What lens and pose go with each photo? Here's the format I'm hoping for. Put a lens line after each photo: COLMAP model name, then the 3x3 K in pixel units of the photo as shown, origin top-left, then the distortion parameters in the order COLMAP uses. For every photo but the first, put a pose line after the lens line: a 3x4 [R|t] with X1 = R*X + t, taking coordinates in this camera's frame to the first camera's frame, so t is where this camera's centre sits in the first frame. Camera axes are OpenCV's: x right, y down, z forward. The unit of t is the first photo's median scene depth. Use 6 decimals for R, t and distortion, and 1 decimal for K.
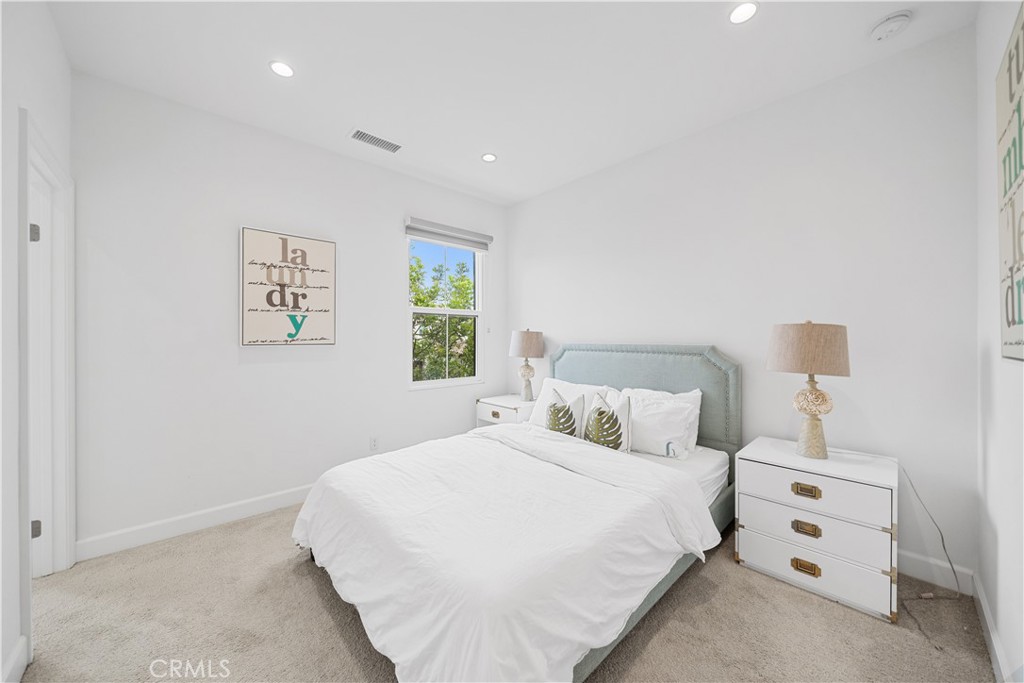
lens RADIAL K [[379.7, 0, 510.6], [0, 379.7, 337.6], [0, 0, 1]] dist [-0.002713, -0.000071]
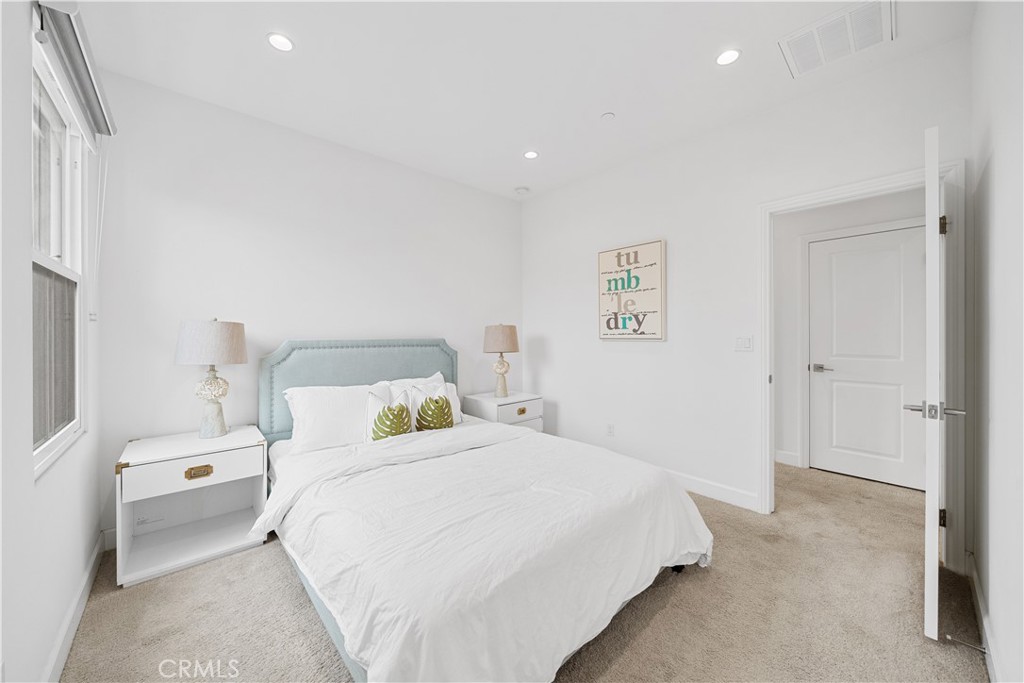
lens RADIAL K [[379.7, 0, 510.9], [0, 379.7, 336.0], [0, 0, 1]] dist [-0.002713, -0.000071]
pose [[-0.016984, -0.006731, 0.999833, -0.823422], [-0.000665, 0.999977, 0.006720, 0.002307], [-0.999856, -0.000550, -0.016988, 0.768571]]
